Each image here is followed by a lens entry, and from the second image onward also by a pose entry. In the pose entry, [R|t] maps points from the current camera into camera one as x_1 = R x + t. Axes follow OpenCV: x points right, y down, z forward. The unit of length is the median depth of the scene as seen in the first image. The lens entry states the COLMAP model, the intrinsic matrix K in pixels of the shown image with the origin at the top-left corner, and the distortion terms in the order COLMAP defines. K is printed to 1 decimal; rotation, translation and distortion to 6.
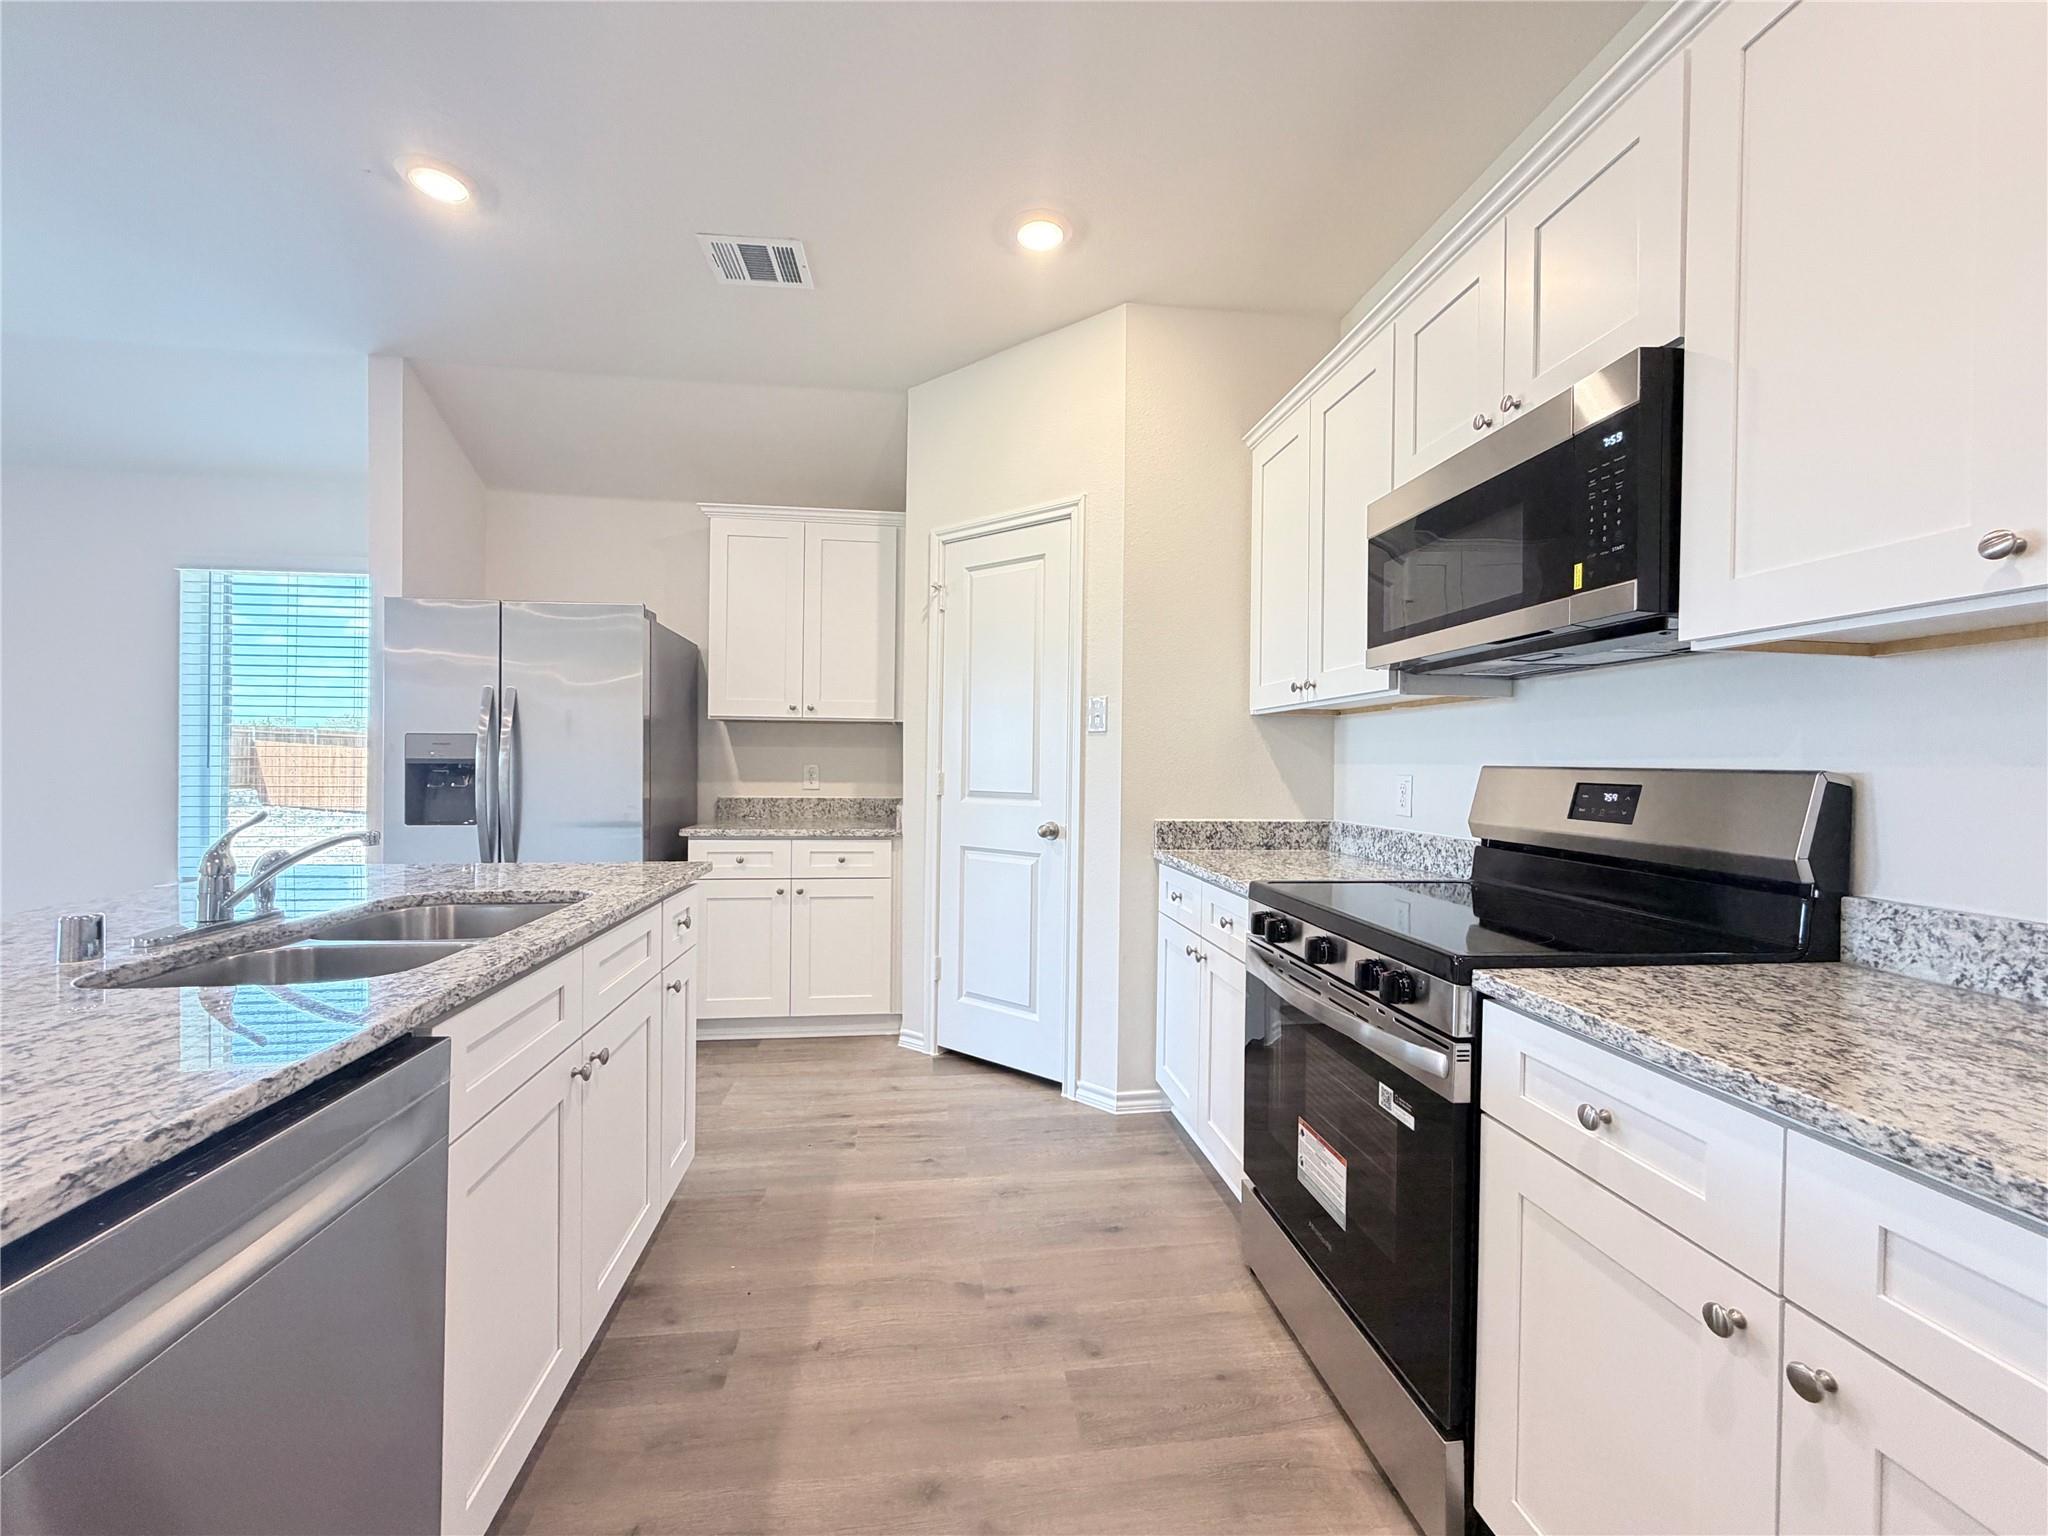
lens RADIAL K [[818.3, 0, 1021.3], [0, 818.3, 766.8], [0, 0, 1]] dist [0.000562, 0.000966]
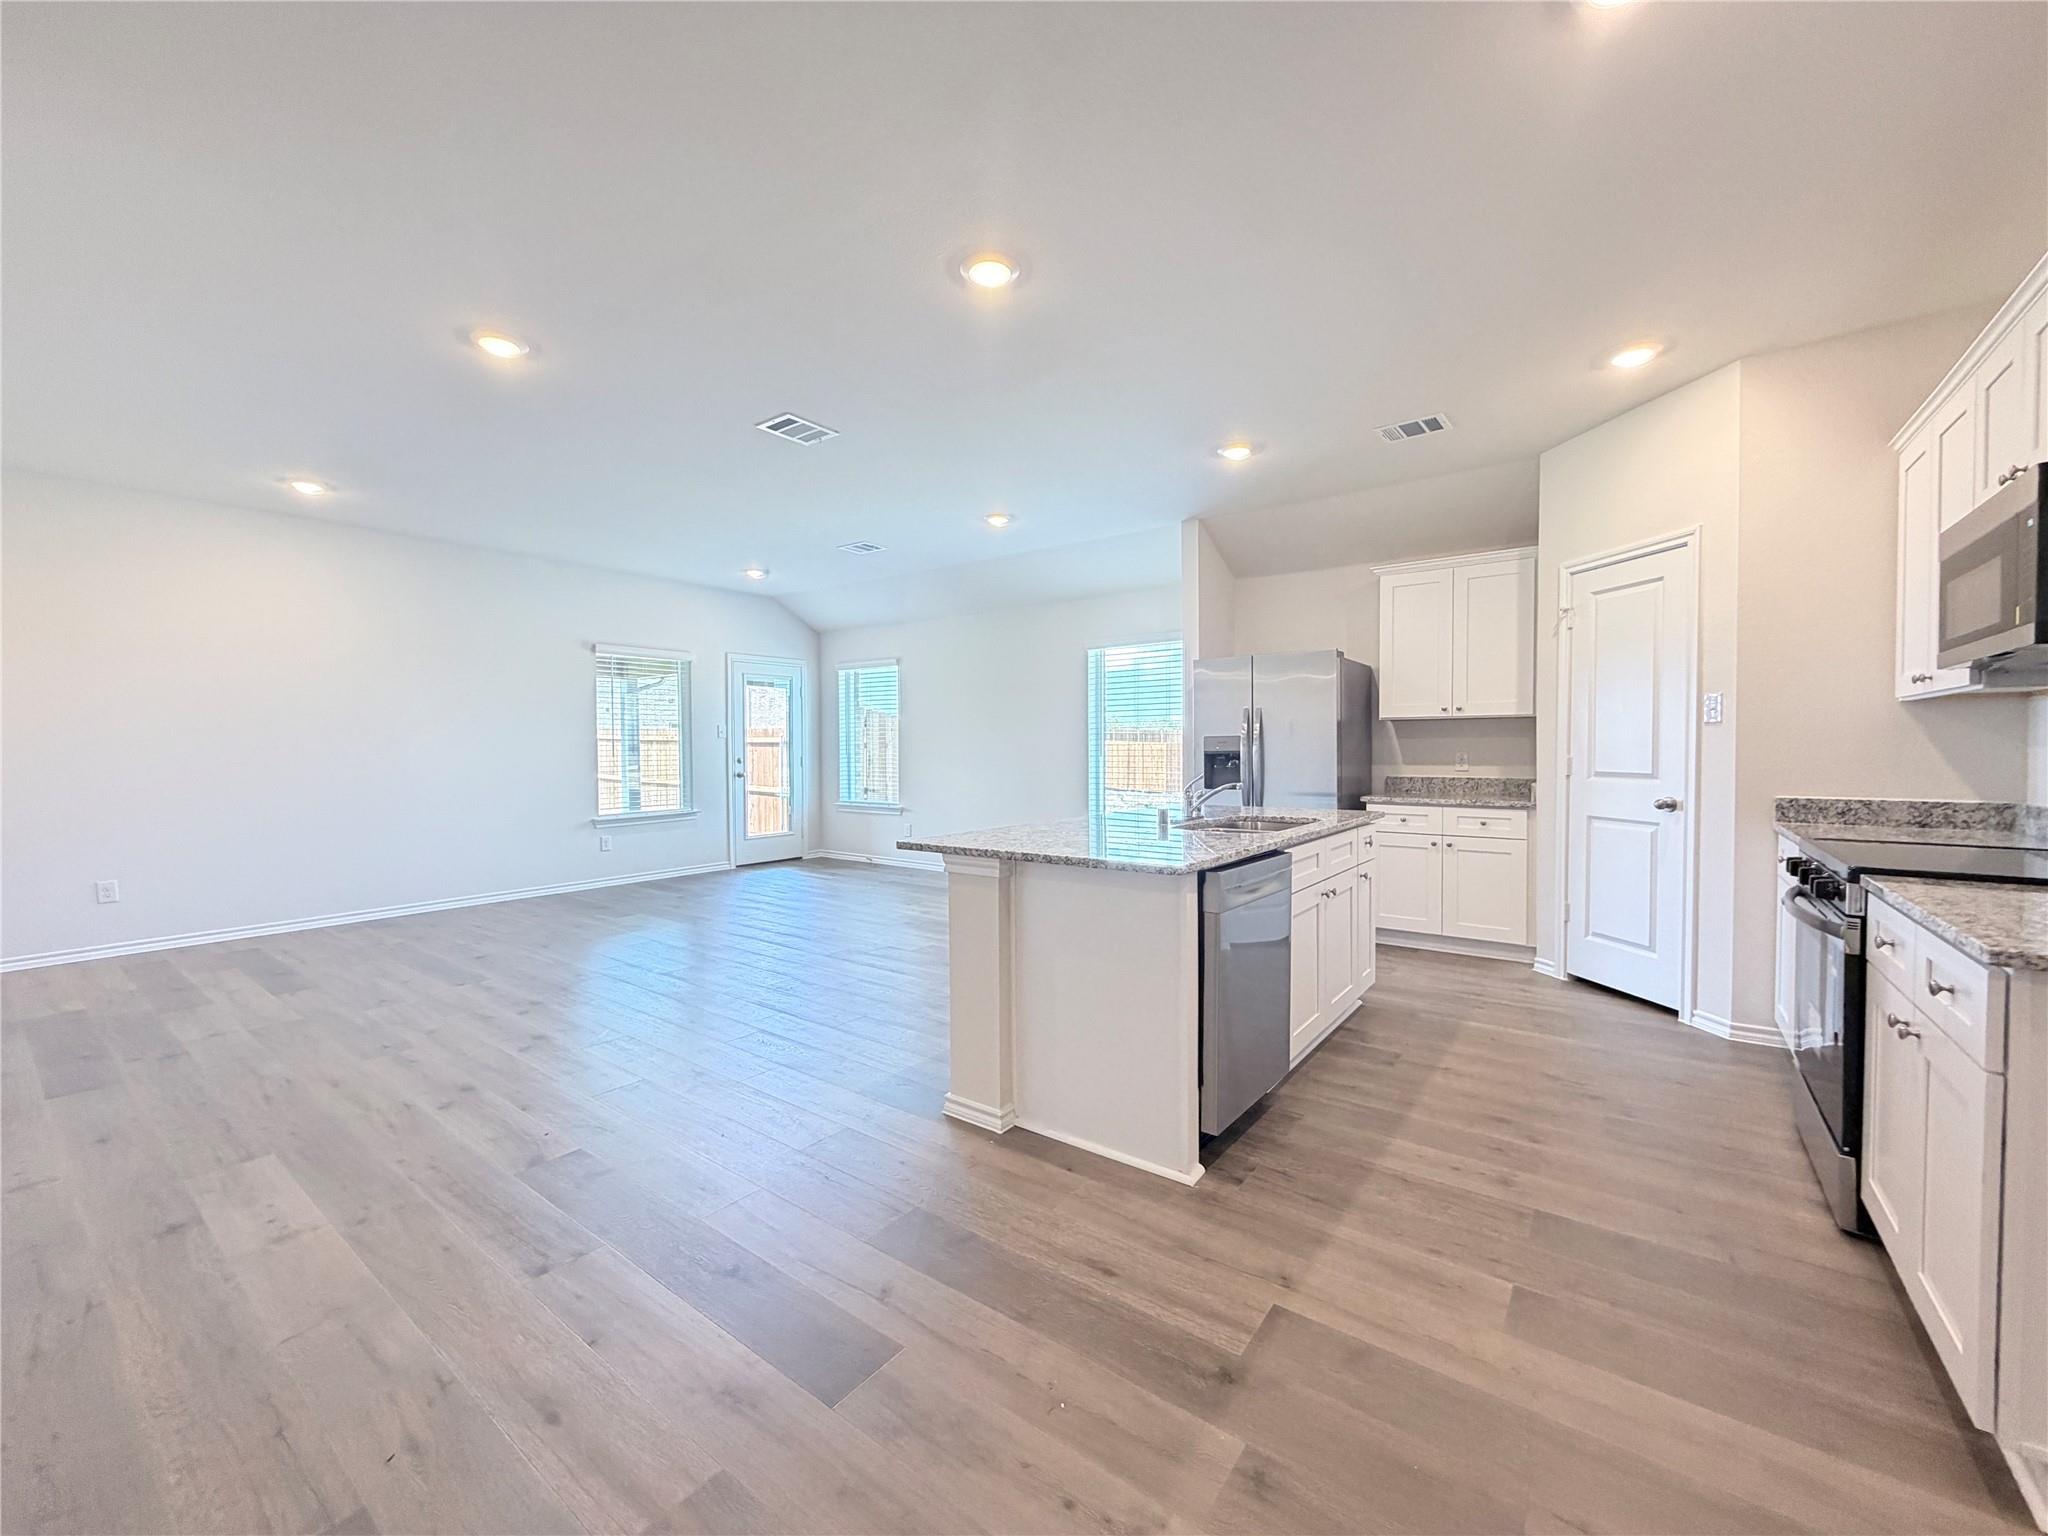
lens RADIAL K [[818.3, 0, 1021.1], [0, 818.3, 763.1], [0, 0, 1]] dist [0.000562, 0.000966]
pose [[0.715938, -0.000987, -0.698163, 0.192548], [0.010002, 0.999911, 0.008843, -0.003537], [0.698092, -0.013314, 0.715884, -0.533122]]
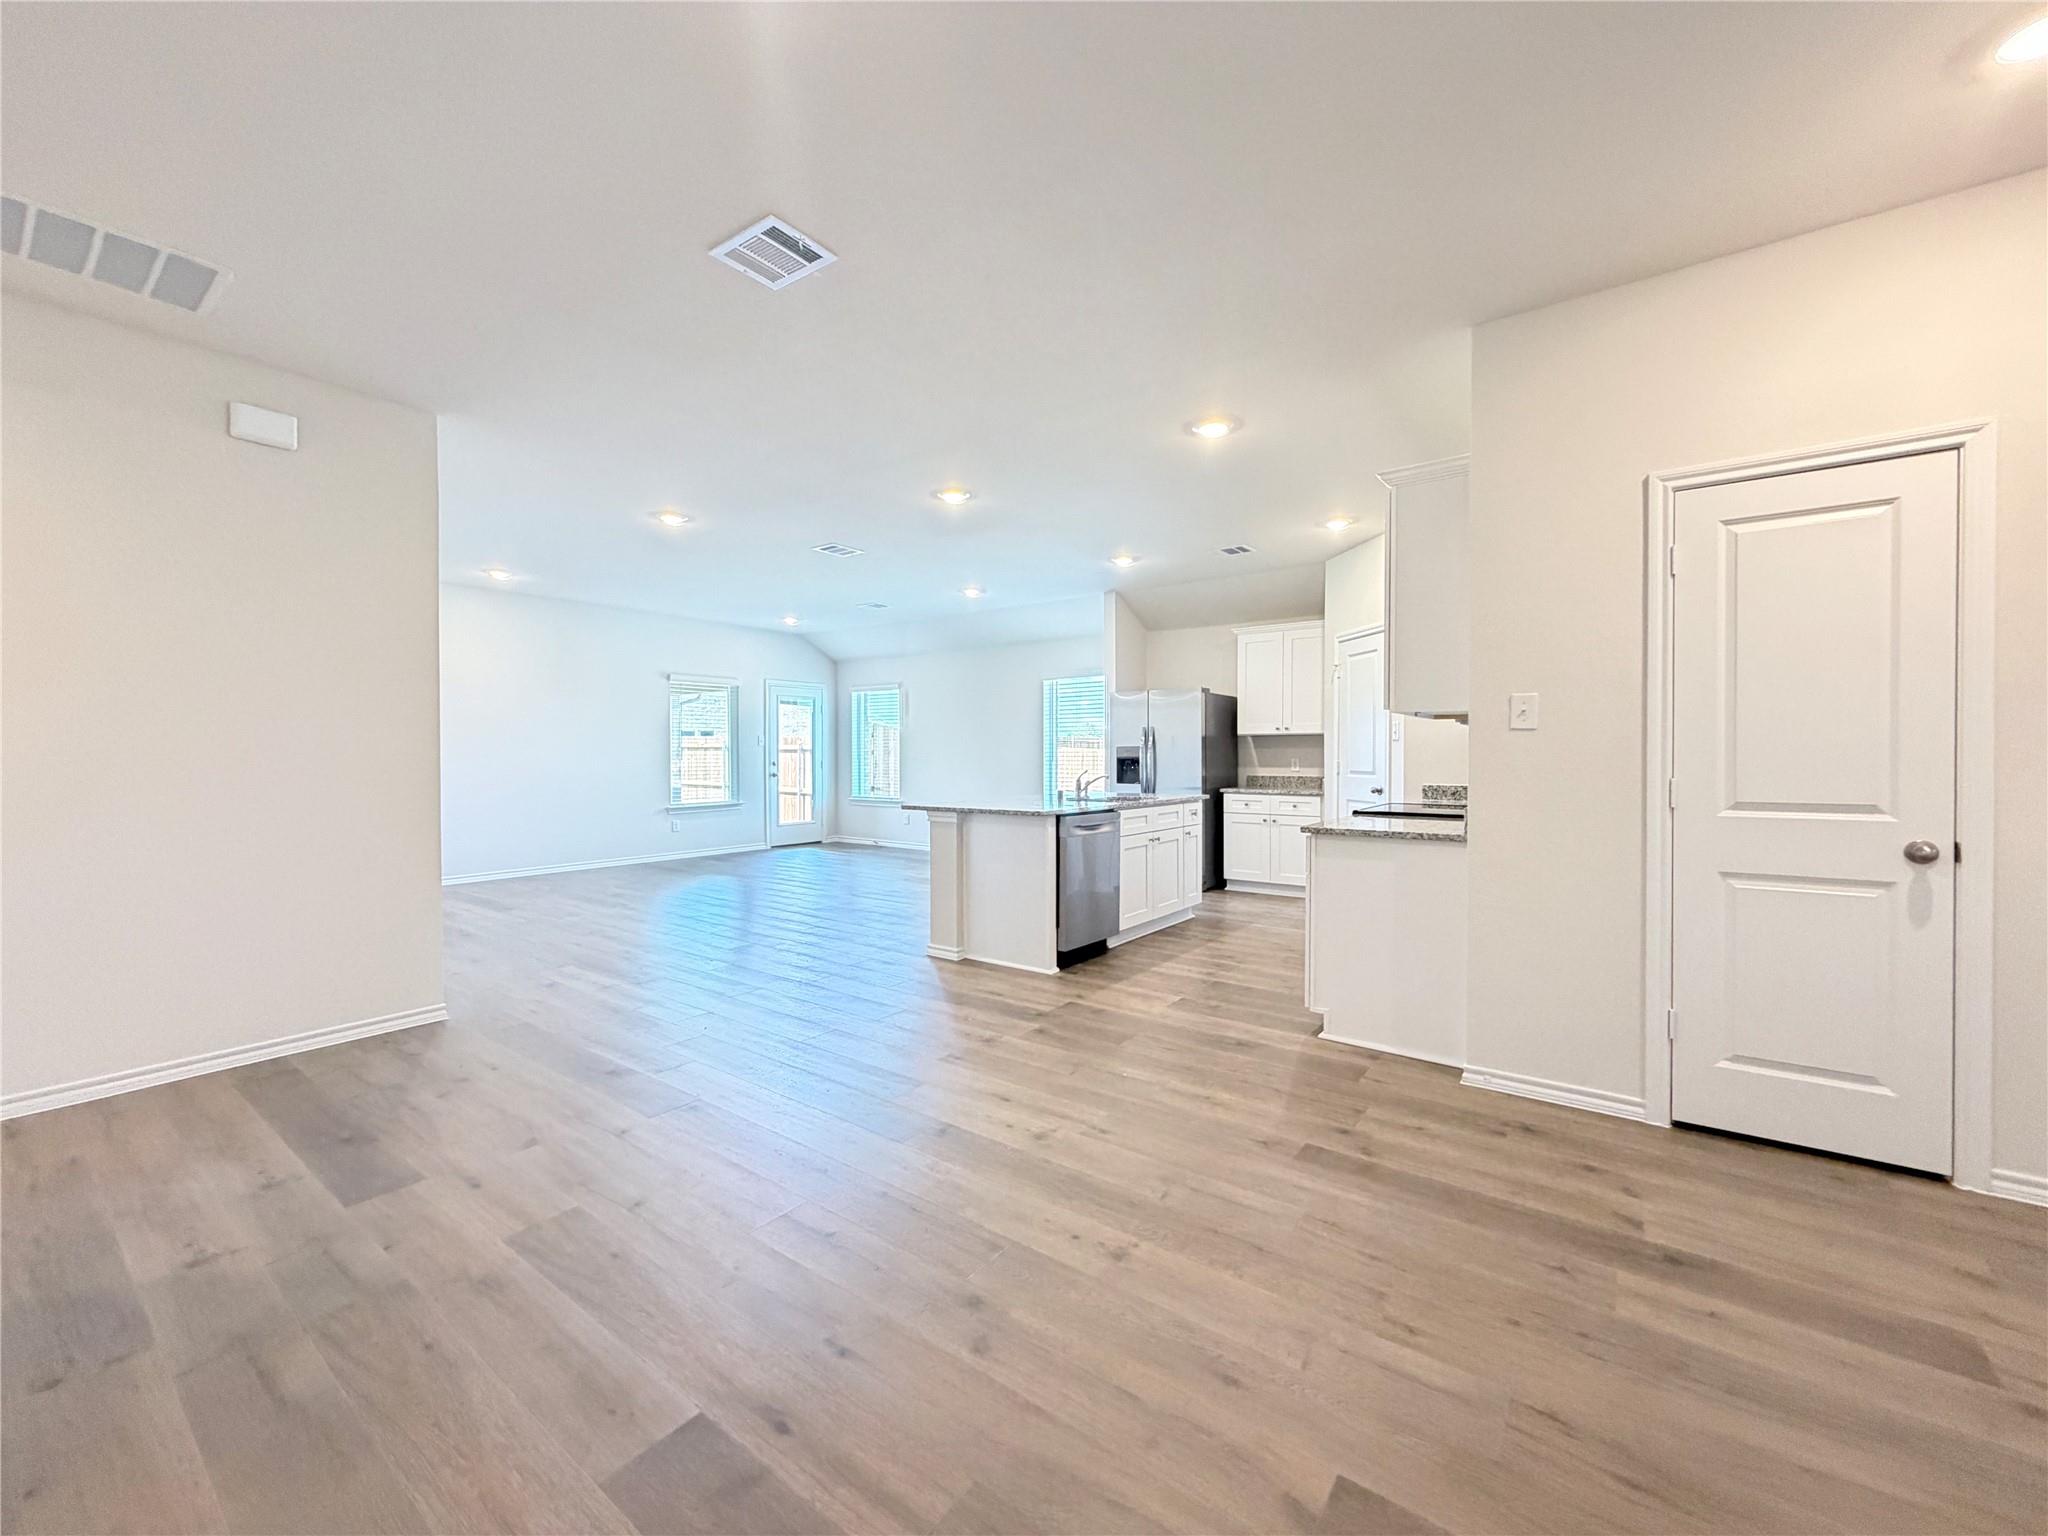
lens RADIAL K [[818.3, 0, 1019.0], [0, 818.3, 767.8], [0, 0, 1]] dist [0.000562, 0.000966]
pose [[0.715537, -0.000736, -0.698575, 0.773220], [0.004817, 0.999981, 0.003881, 0.011888], [0.698558, -0.006142, 0.715527, -0.987784]]
